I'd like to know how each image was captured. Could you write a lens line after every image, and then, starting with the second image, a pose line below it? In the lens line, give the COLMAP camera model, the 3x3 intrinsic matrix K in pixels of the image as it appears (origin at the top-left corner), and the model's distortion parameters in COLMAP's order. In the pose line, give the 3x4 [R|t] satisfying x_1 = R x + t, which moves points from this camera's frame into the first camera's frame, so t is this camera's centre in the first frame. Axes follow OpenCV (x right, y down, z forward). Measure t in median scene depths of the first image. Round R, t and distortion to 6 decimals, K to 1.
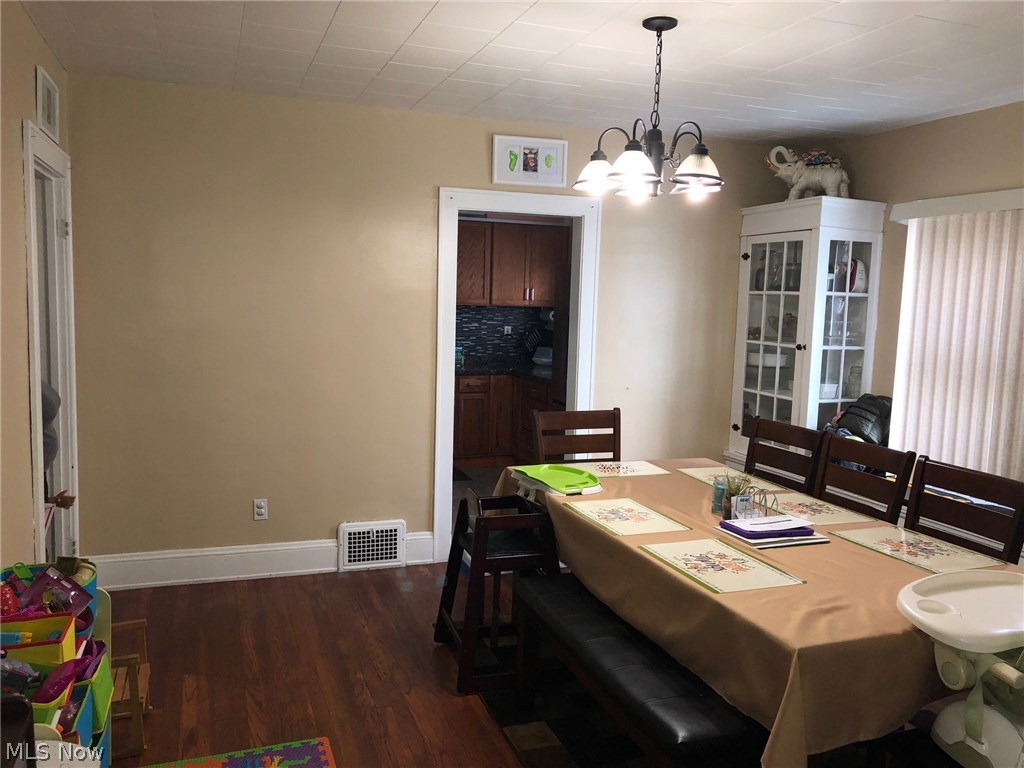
lens RADIAL K [[841.4, 0, 512.8], [0, 841.4, 386.6], [0, 0, 1]] dist [0.030889, -0.019651]
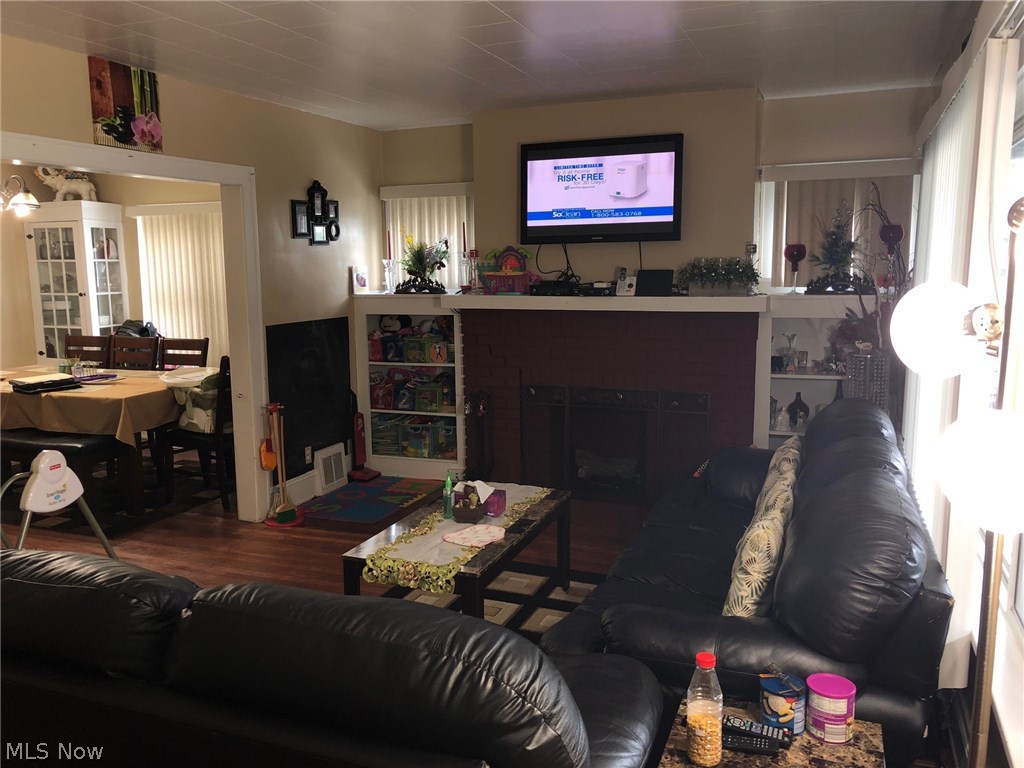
lens RADIAL K [[841.4, 0, 516.3], [0, 841.4, 378.5], [0, 0, 1]] dist [0.030889, -0.019651]
pose [[0.661370, -0.142646, 0.736370, -0.316351], [0.114779, 0.989434, 0.088580, 0.062479], [-0.741225, 0.025936, 0.670755, -0.675865]]
